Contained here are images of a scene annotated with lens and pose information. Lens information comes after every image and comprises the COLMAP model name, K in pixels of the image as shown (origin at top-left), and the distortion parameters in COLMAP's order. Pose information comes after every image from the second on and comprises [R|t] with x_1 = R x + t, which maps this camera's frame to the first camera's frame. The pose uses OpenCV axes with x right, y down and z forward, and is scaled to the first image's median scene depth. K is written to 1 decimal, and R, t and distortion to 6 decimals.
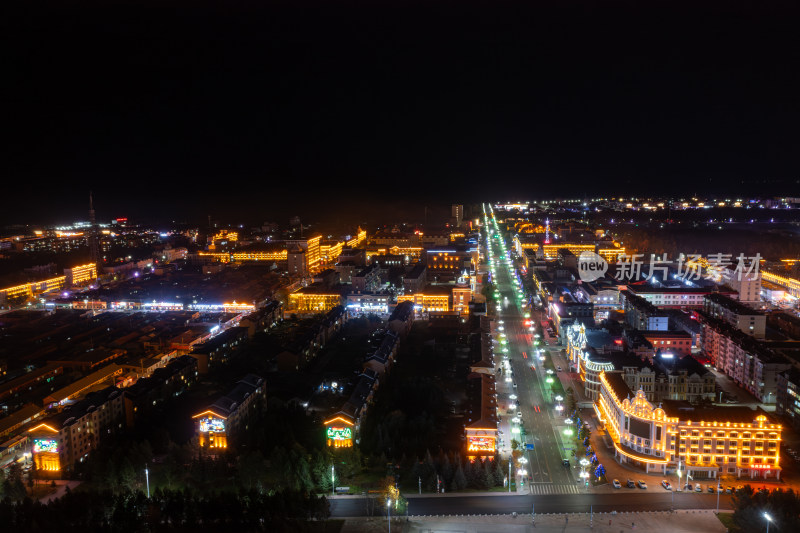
lens RADIAL K [[637.6, 0, 400.0], [0, 637.6, 266.5], [0, 0, 1]] dist [-0.009953, 0.002147]
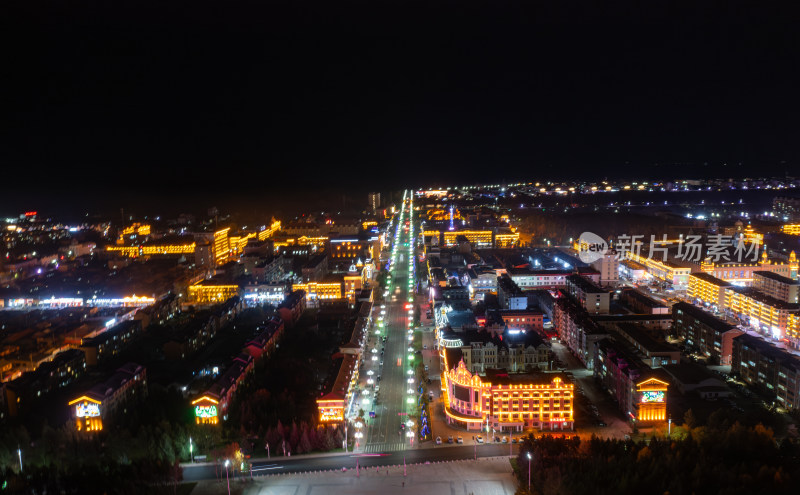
lens RADIAL K [[638.6, 0, 400.0], [0, 638.6, 247.5], [0, 0, 1]] dist [-0.006919, 0.003684]
pose [[0.994347, -0.025193, 0.103144, 0.064487], [0.025956, 0.999645, -0.006058, -0.005382], [-0.102955, 0.008701, 0.994648, -0.074637]]
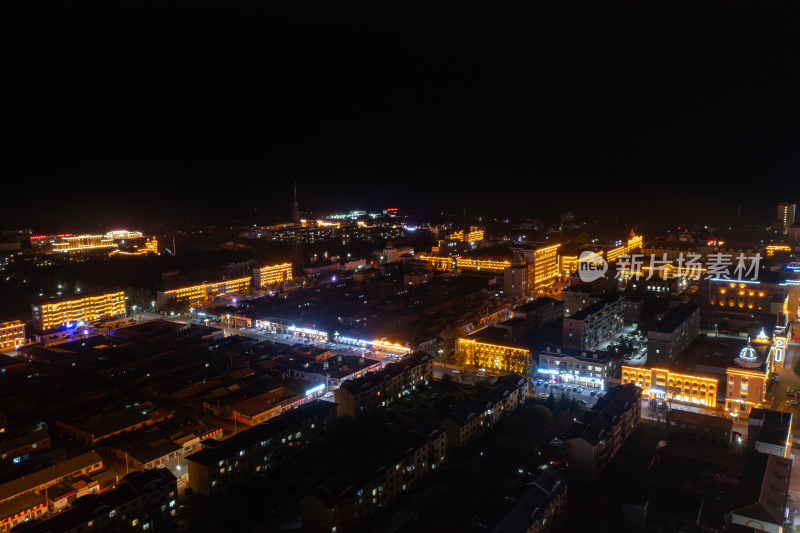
lens RADIAL K [[637.6, 0, 400.0], [0, 637.6, 266.5], [0, 0, 1]] dist [-0.009953, 0.002147]
pose [[0.891446, 0.069431, -0.447776, 0.068557], [-0.062793, 0.997585, 0.029673, -0.048889], [0.448755, 0.001665, 0.893653, 0.376455]]
